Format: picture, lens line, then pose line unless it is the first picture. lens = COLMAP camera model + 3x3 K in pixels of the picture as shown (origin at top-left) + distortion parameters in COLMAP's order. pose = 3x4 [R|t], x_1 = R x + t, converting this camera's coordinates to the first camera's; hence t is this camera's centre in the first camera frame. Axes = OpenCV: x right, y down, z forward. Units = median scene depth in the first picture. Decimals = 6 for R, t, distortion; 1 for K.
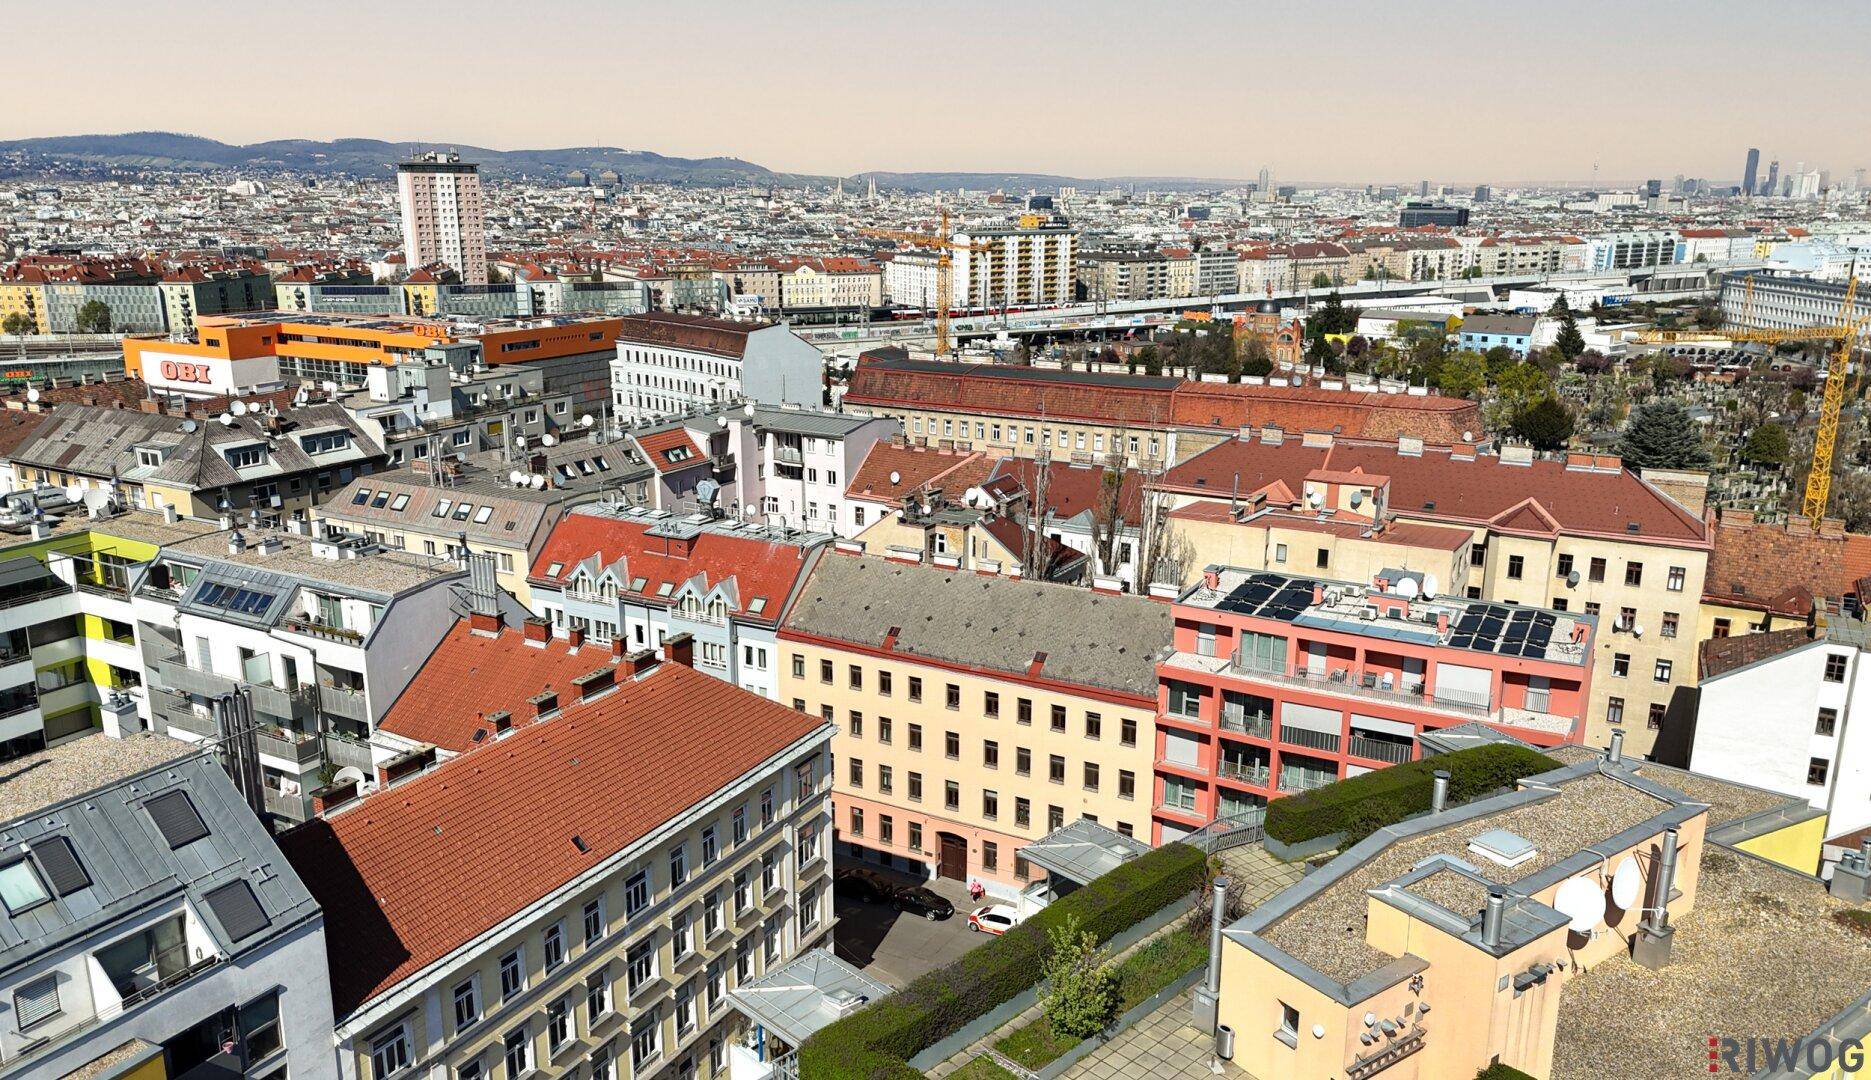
lens RADIAL K [[1384.9, 0, 933.0], [0, 1384.9, 545.8], [0, 0, 1]] dist [0.108491, -0.137514]
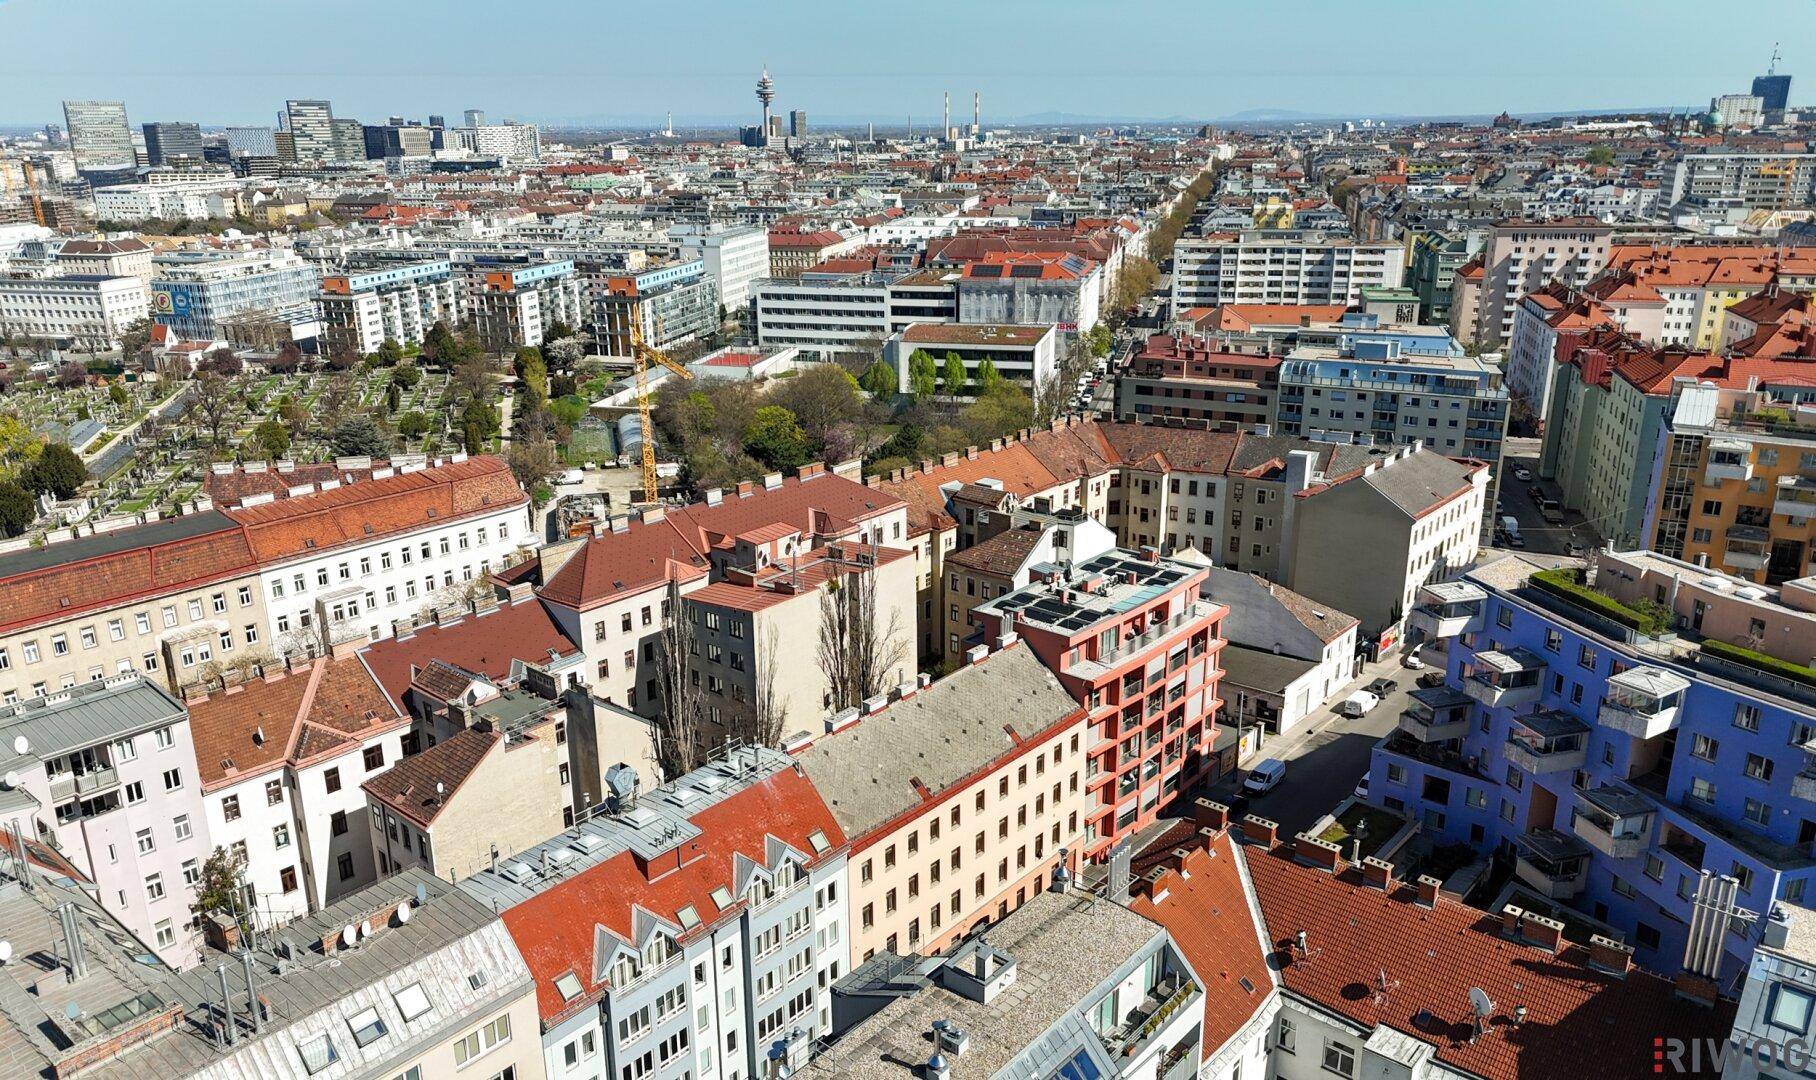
lens RADIAL K [[1353.5, 0, 913.1], [0, 1353.5, 563.5], [0, 0, 1]] dist [0.089503, -0.111375]
pose [[0.189543, -0.311433, 0.931173, -0.742414], [0.255439, 0.931350, 0.259497, -0.284985], [-0.948063, 0.188672, 0.256083, 0.581062]]
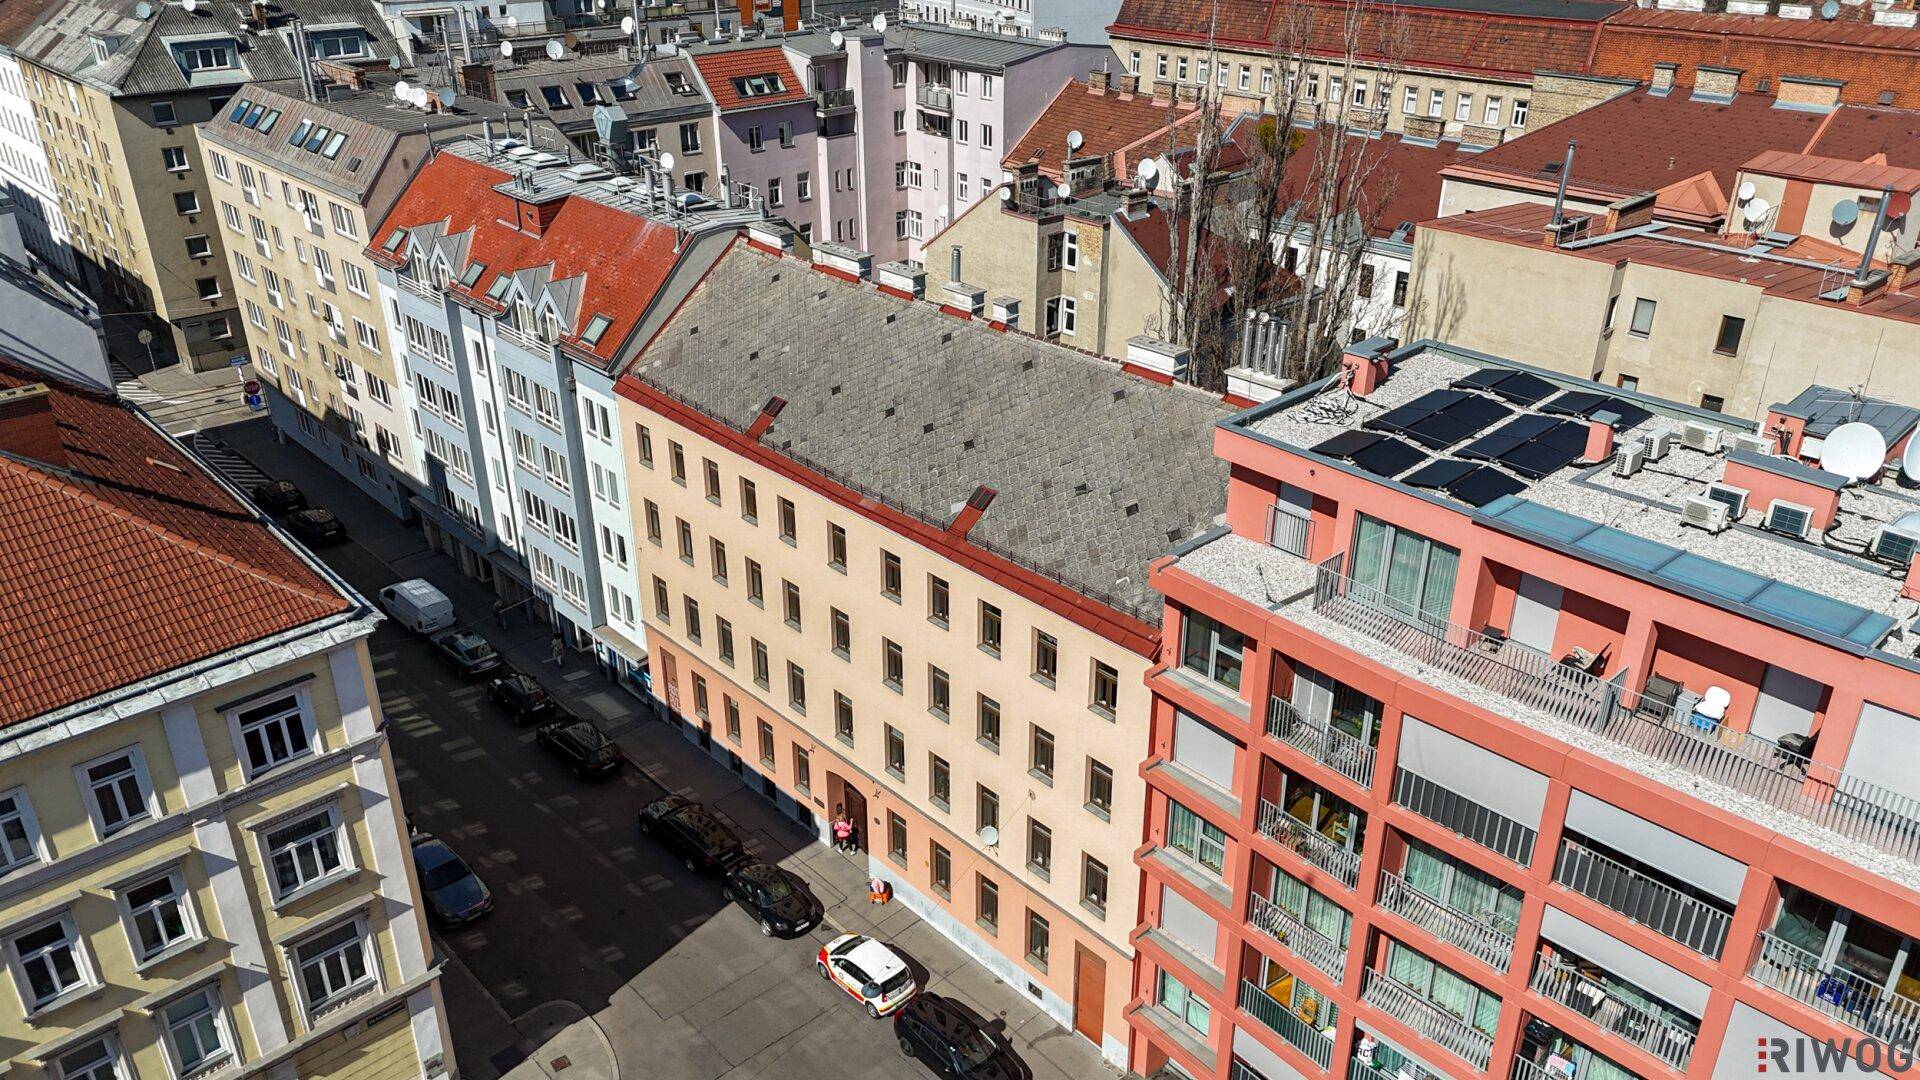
lens RADIAL K [[1409.1, 0, 957.8], [0, 1409.1, 554.7], [0, 0, 1]] dist [0.072820, -0.069835]
pose [[0.949765, 0.138151, -0.280822, 0.162297], [-0.074443, 0.971269, 0.226043, -0.008815], [0.303982, -0.193783, 0.932761, 0.409556]]
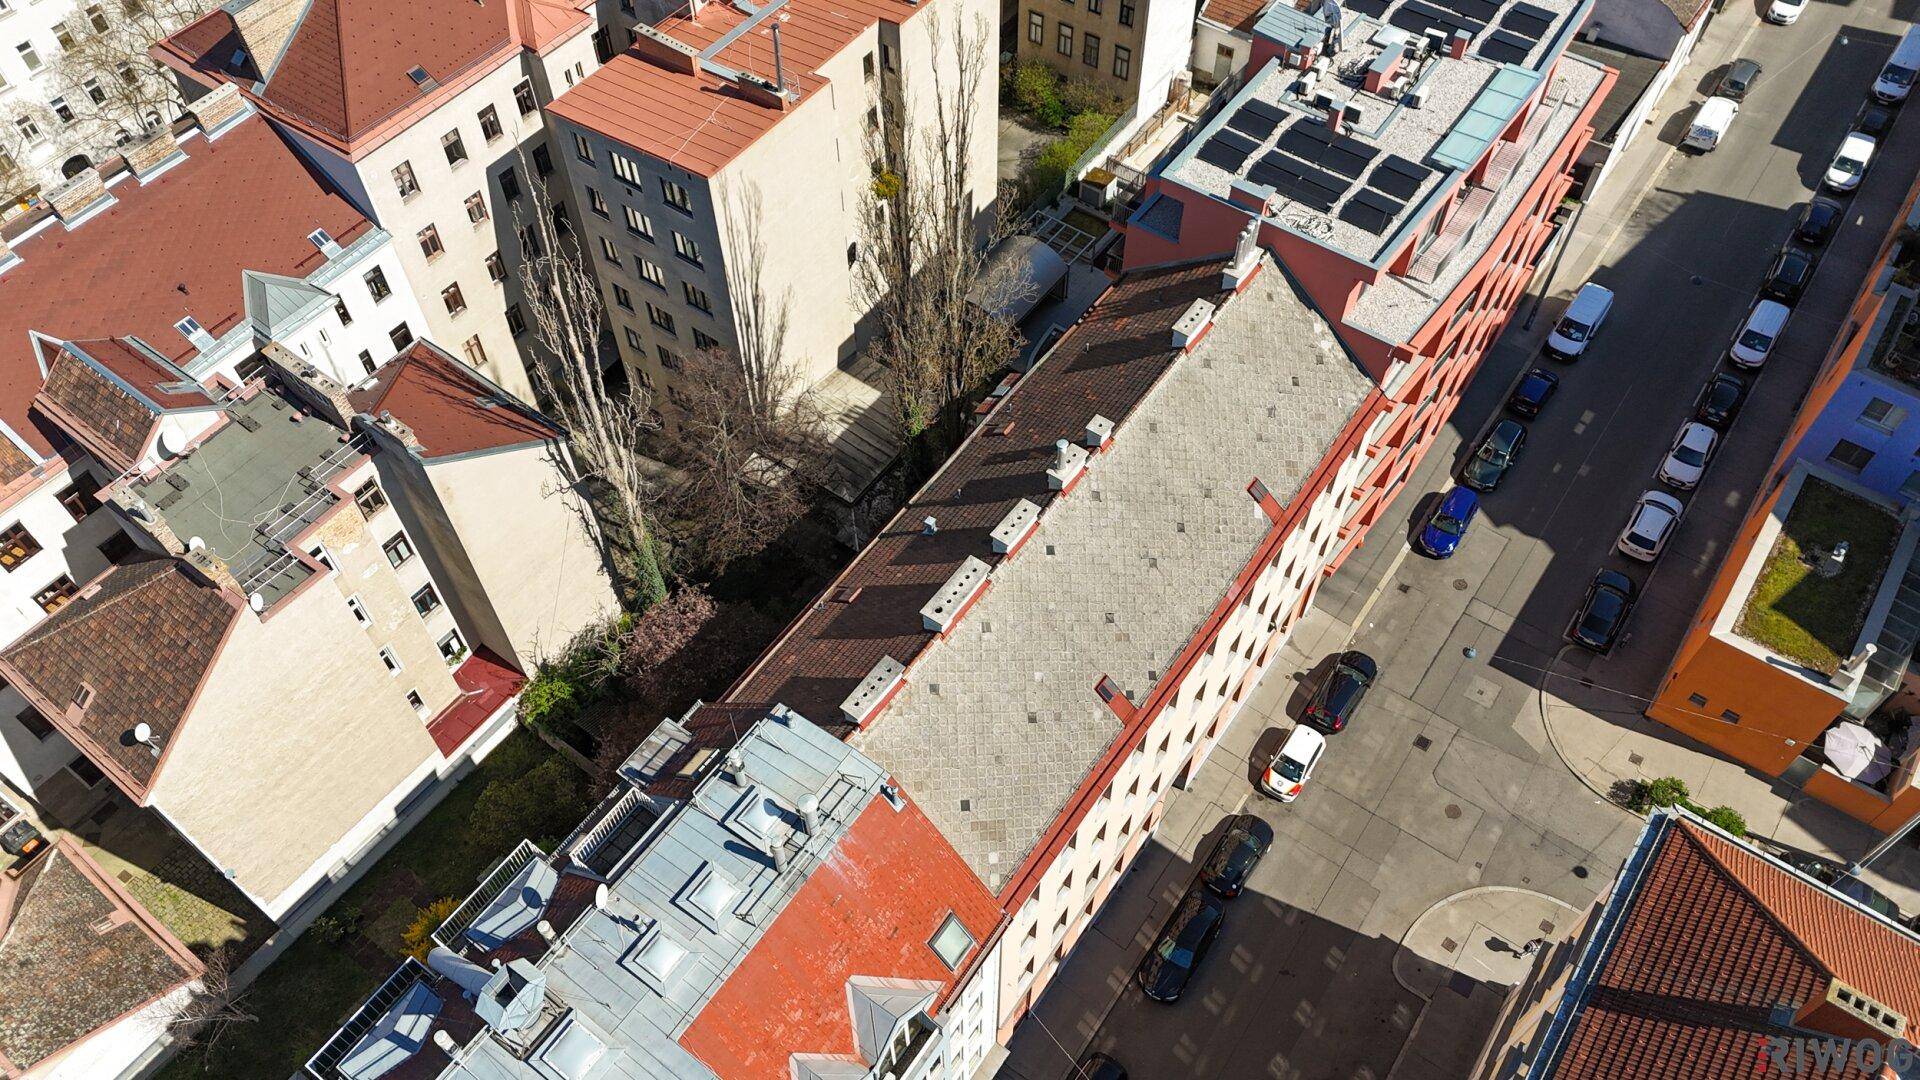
lens RADIAL K [[1409.1, 0, 957.8], [0, 1409.1, 554.7], [0, 0, 1]] dist [0.072820, -0.069835]
pose [[0.112281, -0.805636, 0.581673, -0.243993], [0.255482, 0.589101, 0.766609, -0.313717], [-0.960272, 0.062532, 0.271970, 0.737722]]
